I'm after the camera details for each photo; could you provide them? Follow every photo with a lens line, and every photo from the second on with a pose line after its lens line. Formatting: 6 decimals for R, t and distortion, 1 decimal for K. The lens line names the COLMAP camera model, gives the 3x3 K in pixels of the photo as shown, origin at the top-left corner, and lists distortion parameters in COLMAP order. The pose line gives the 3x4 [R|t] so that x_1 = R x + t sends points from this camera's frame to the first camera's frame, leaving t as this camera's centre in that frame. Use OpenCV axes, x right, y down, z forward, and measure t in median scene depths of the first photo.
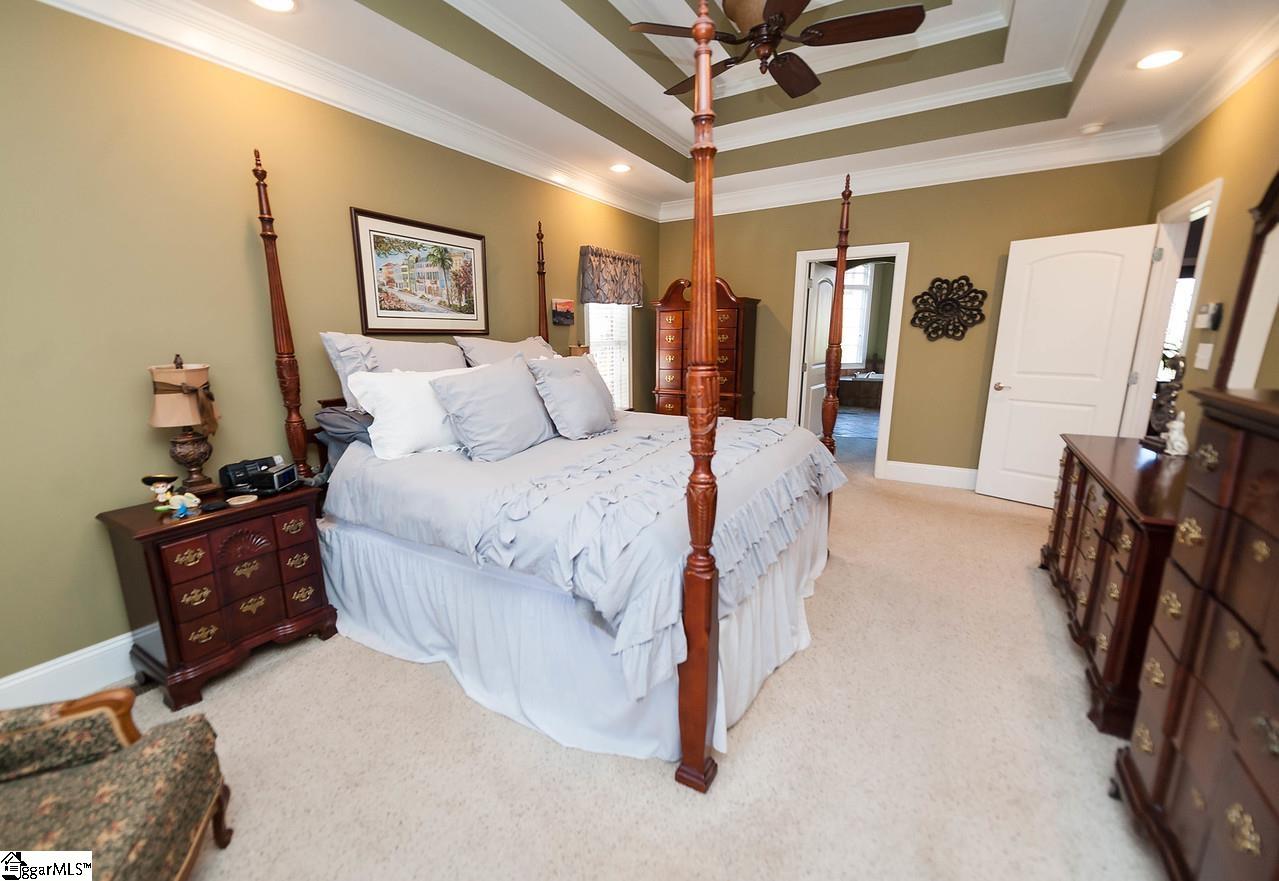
lens RADIAL K [[521.2, 0, 641.7], [0, 521.2, 438.9], [0, 0, 1]] dist [0.001279, 0.000045]
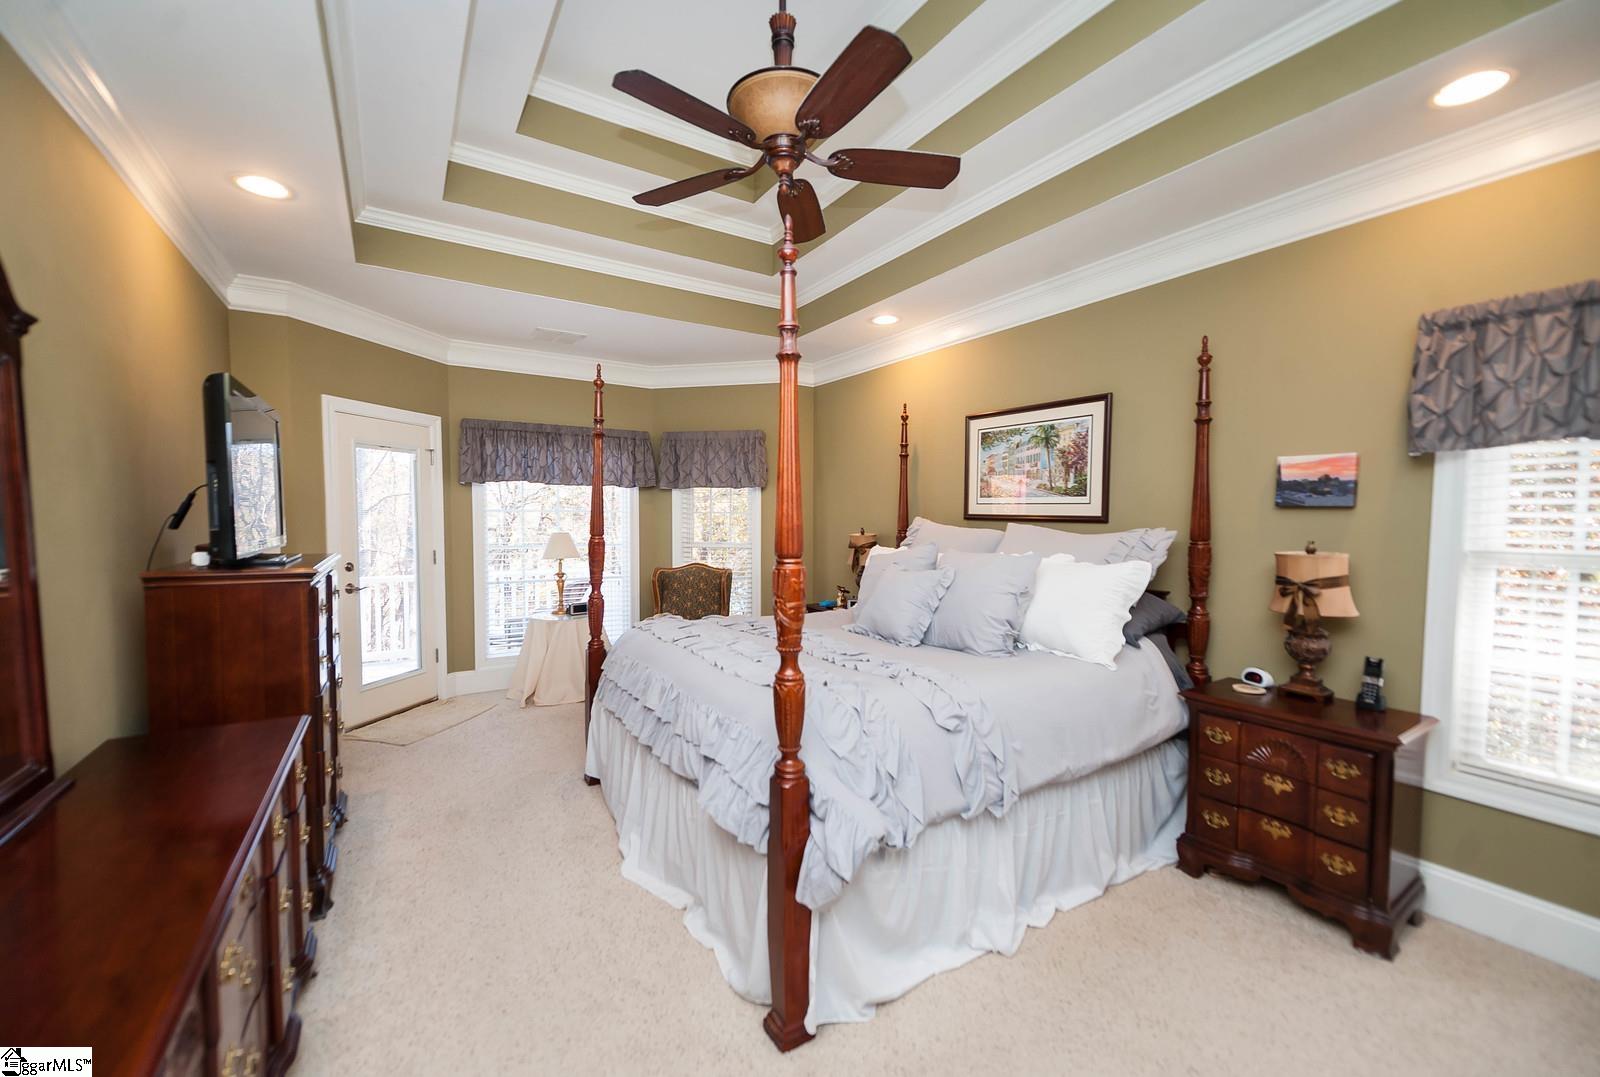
lens RADIAL K [[651.0, 0, 804.5], [0, 651.0, 543.2], [0, 0, 1]] dist [0.008951, -0.003141]
pose [[-0.466529, 0.031935, -0.883929, 0.795398], [-0.192396, 0.971756, 0.136653, -0.242212], [0.863328, 0.233817, -0.447208, 1.179047]]
